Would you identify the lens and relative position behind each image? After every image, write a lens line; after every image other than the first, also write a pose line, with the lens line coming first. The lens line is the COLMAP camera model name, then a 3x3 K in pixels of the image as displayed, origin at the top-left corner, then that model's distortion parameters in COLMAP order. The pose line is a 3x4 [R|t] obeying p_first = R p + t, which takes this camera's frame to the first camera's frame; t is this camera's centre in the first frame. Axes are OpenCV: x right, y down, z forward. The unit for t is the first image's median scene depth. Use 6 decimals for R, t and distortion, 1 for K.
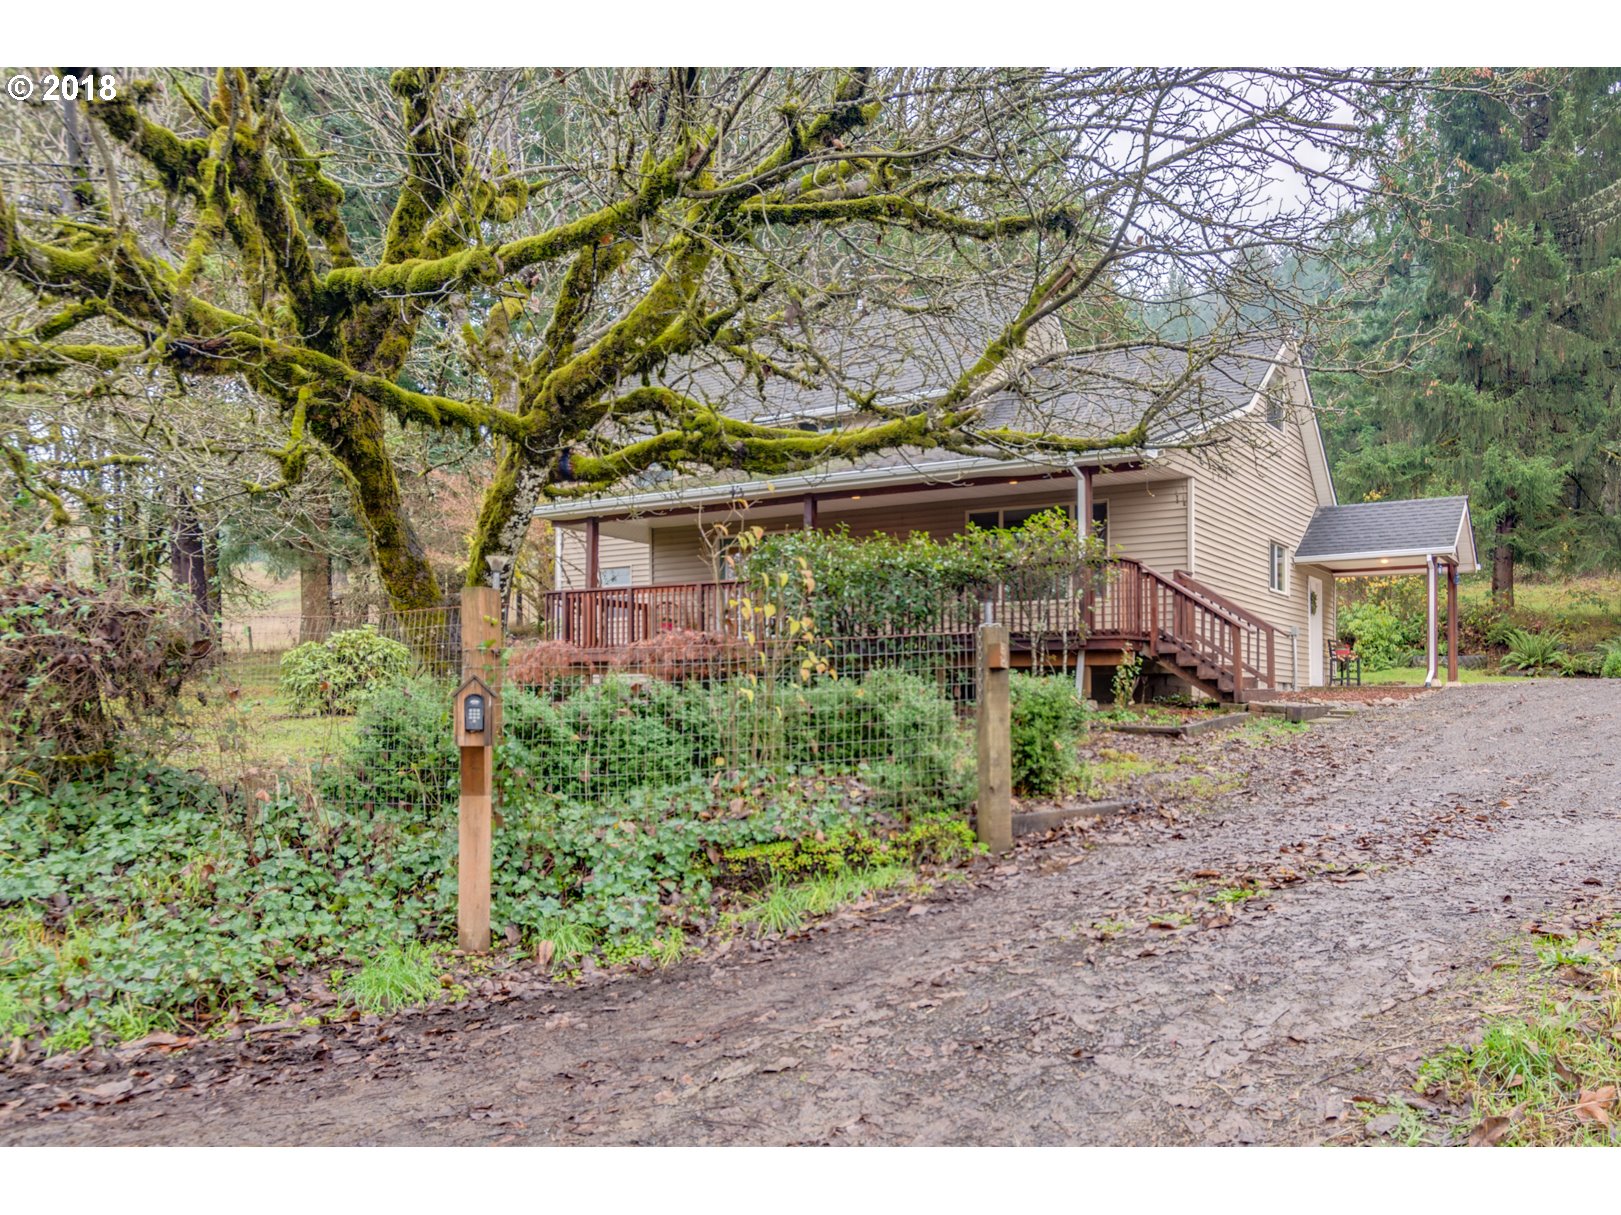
lens RADIAL K [[1315.6, 0, 967.2], [0, 1315.6, 726.4], [0, 0, 1]] dist [-0.000551, -0.004274]
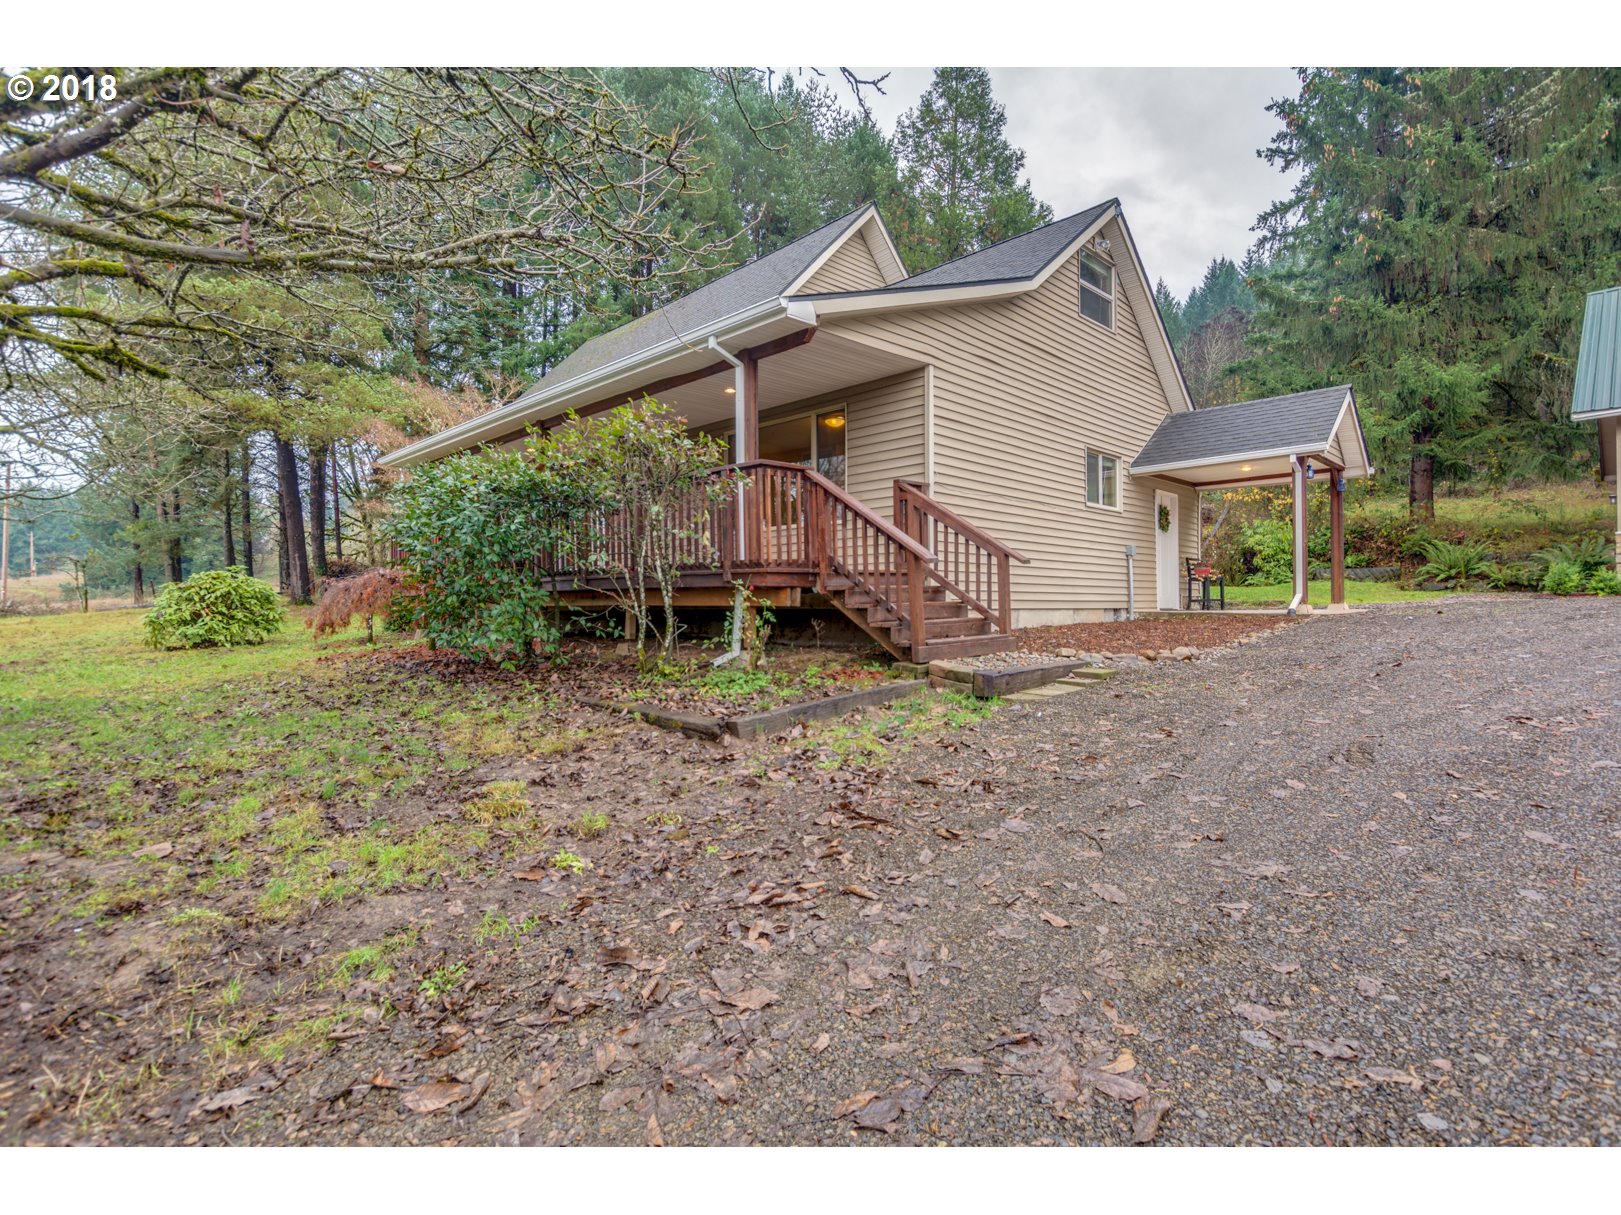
lens RADIAL K [[799.3, 0, 810.5], [0, 799.3, 607.5], [0, 0, 1]] dist [-0.003019, -0.001514]
pose [[0.959520, -0.004469, -0.281603, 0.187928], [0.003766, 0.999988, -0.003040, -0.031970], [0.281614, 0.001856, 0.959526, 0.405450]]
